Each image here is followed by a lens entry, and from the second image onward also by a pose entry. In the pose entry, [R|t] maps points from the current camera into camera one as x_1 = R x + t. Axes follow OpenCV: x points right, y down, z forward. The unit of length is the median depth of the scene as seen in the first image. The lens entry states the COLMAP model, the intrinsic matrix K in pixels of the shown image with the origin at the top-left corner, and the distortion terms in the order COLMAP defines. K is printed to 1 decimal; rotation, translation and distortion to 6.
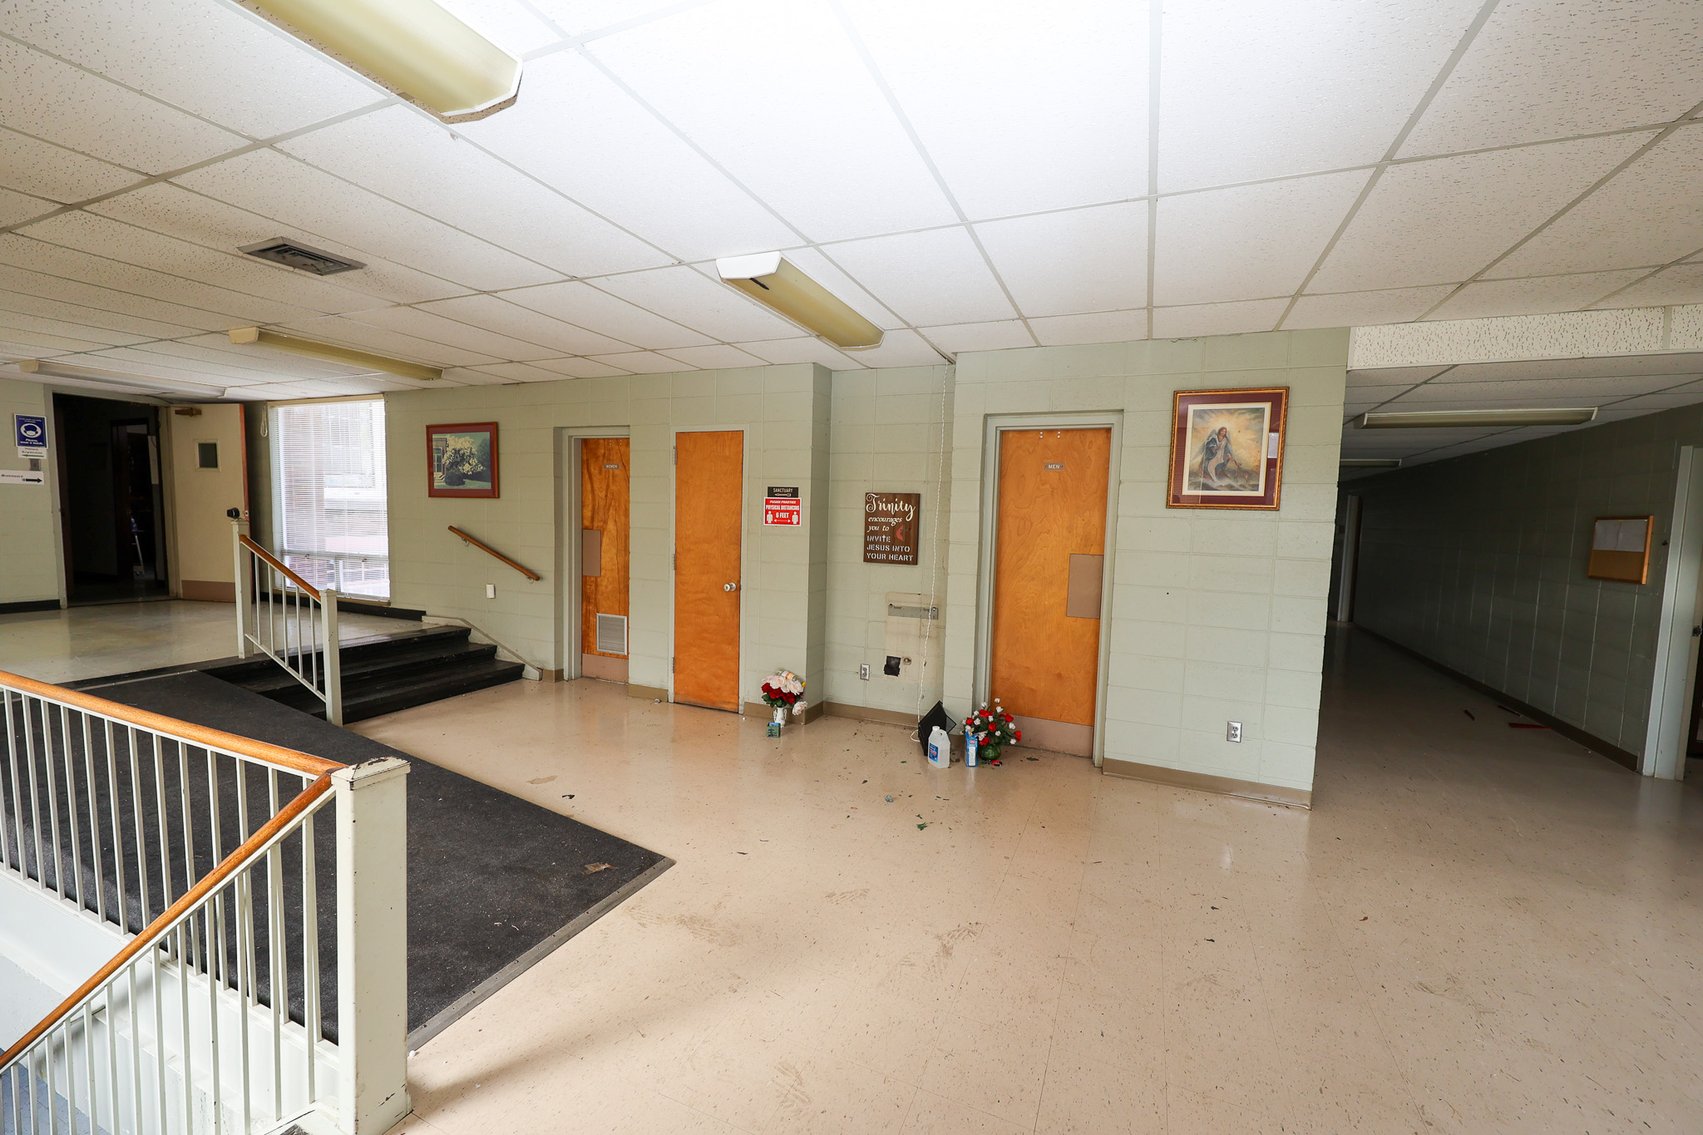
lens RADIAL K [[691.1, 0, 843.7], [0, 691.1, 562.9], [0, 0, 1]] dist [-0.008822, 0.000874]
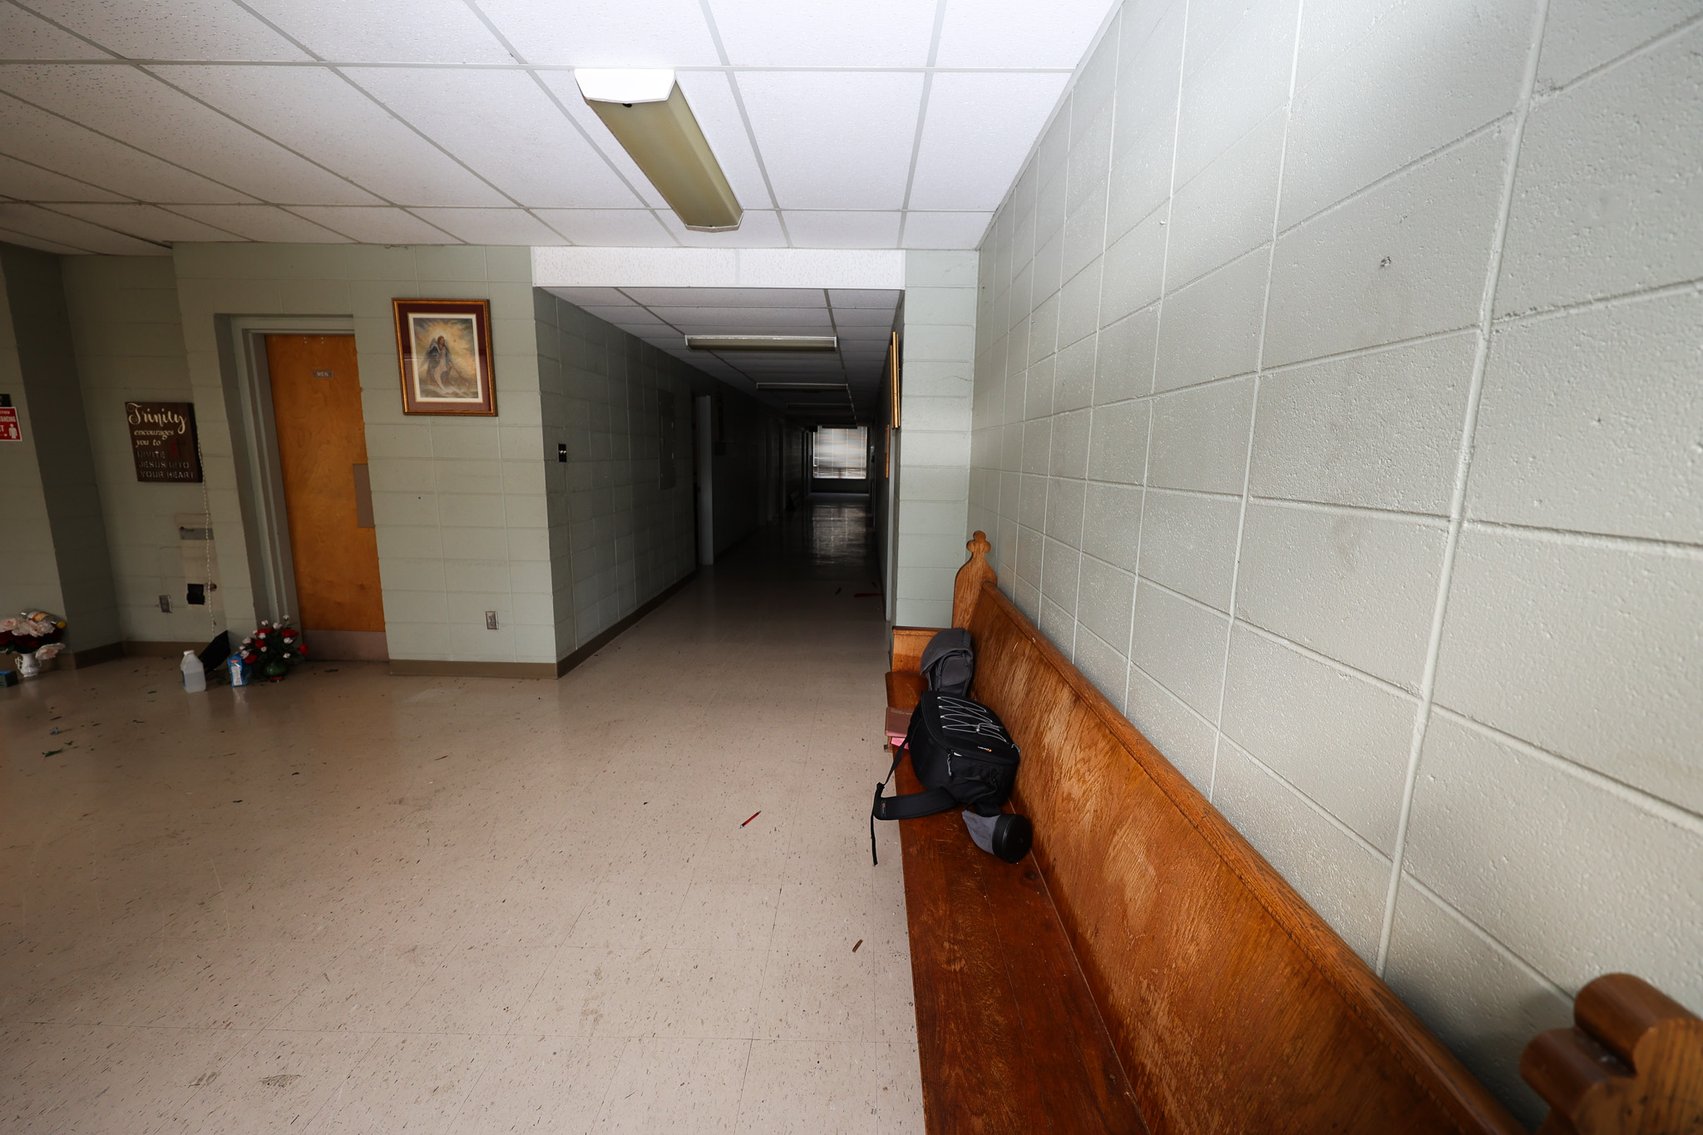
lens RADIAL K [[691.1, 0, 856.5], [0, 691.1, 561.7], [0, 0, 1]] dist [-0.008822, 0.000874]
pose [[0.919058, -0.076735, 0.386581, 0.600625], [0.038575, 0.993668, 0.105531, 0.049920], [-0.392230, -0.082077, 0.916198, -0.204104]]
